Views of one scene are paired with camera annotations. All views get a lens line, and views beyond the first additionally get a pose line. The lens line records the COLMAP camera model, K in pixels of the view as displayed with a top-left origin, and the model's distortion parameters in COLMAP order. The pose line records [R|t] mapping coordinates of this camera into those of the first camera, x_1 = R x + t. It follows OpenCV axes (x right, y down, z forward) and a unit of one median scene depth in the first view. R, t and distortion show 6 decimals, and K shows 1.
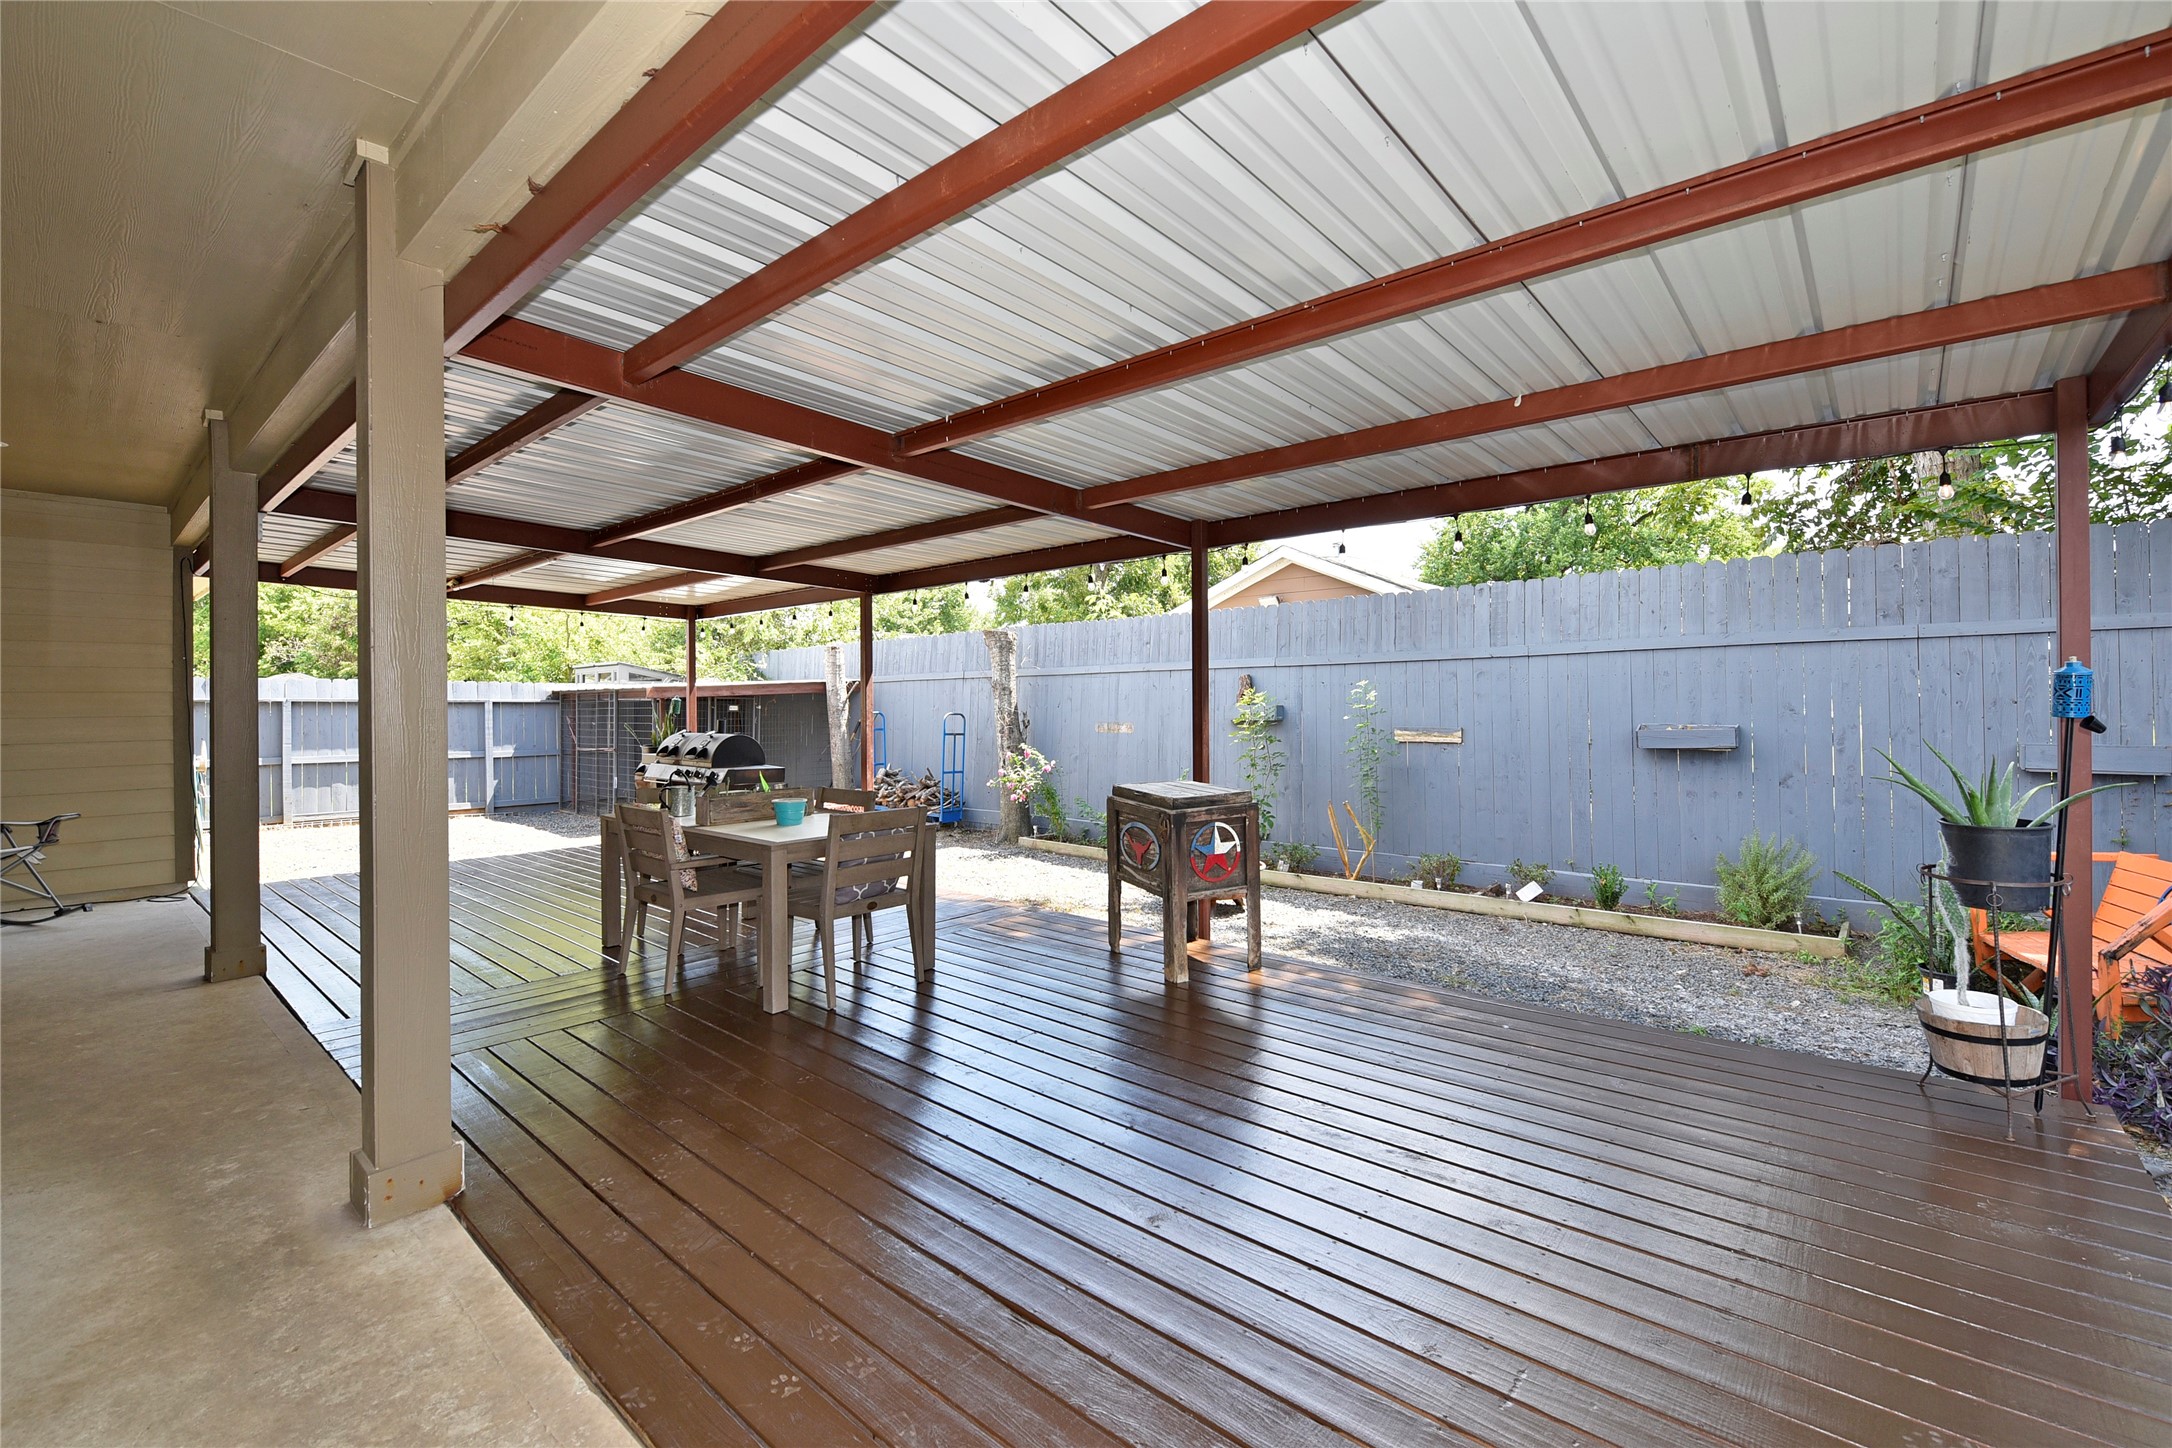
lens RADIAL K [[912.8, 0, 1092.5], [0, 912.8, 723.3], [0, 0, 1]] dist [0.000324, -0.000027]
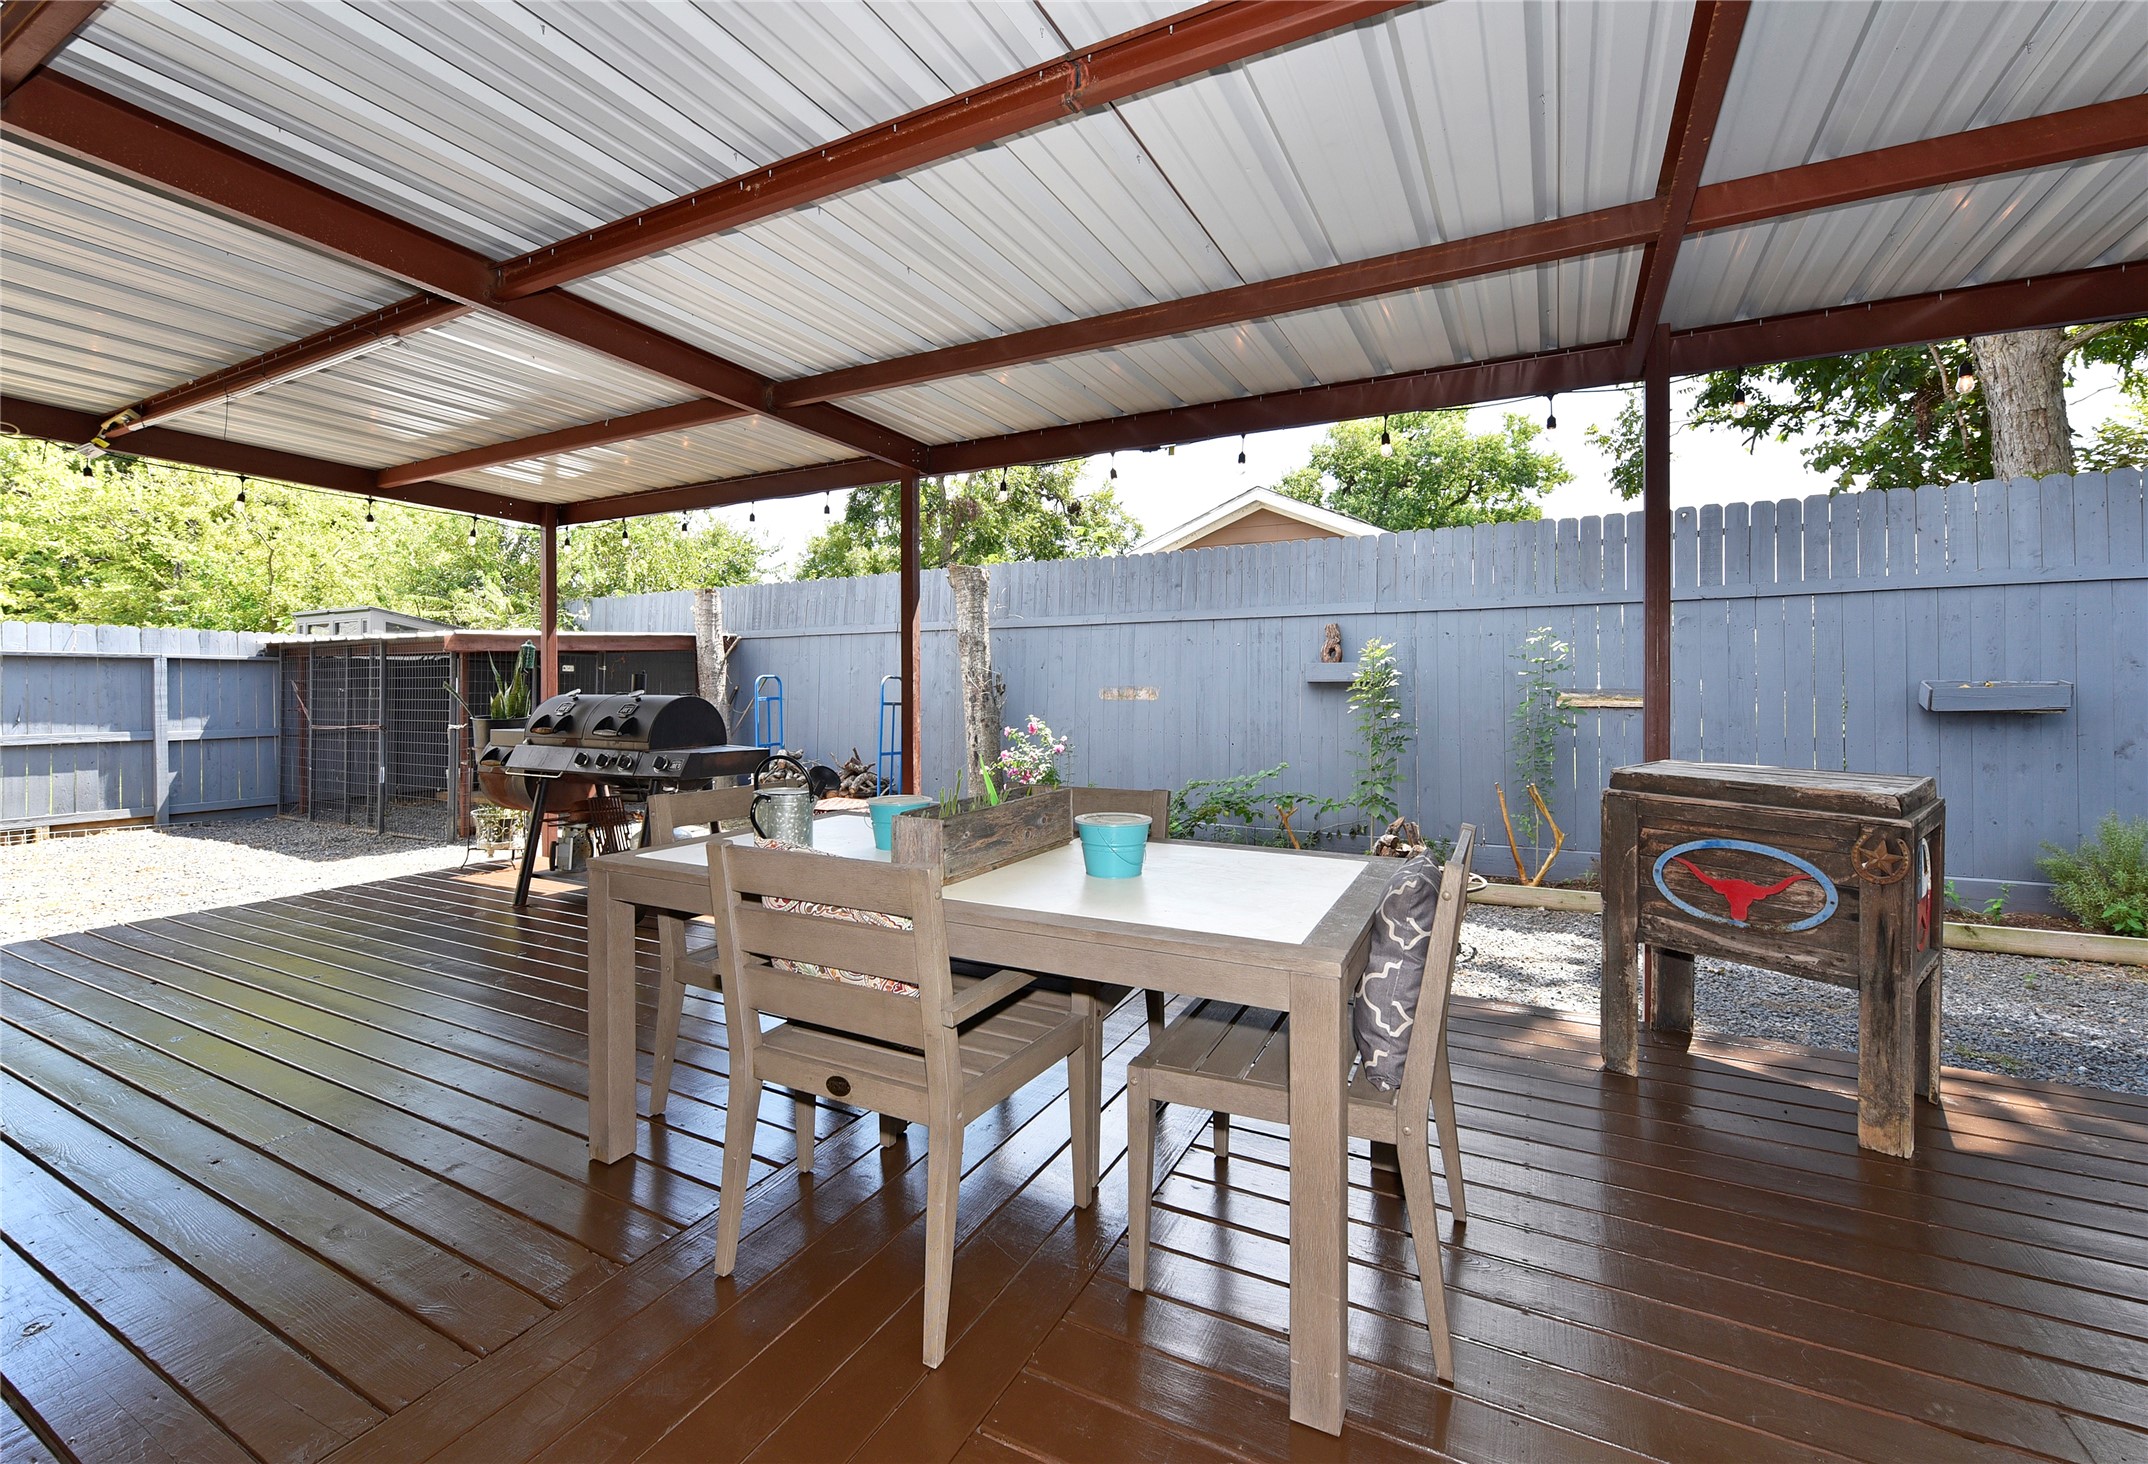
lens RADIAL K [[903.3, 0, 1061.2], [0, 903.3, 702.7], [0, 0, 1]] dist [0.000289, 0.000162]
pose [[0.975452, -0.000811, 0.220211, -0.194208], [0.000783, 1.000000, 0.000215, 0.011835], [-0.220212, -0.000038, 0.975452, 0.246797]]
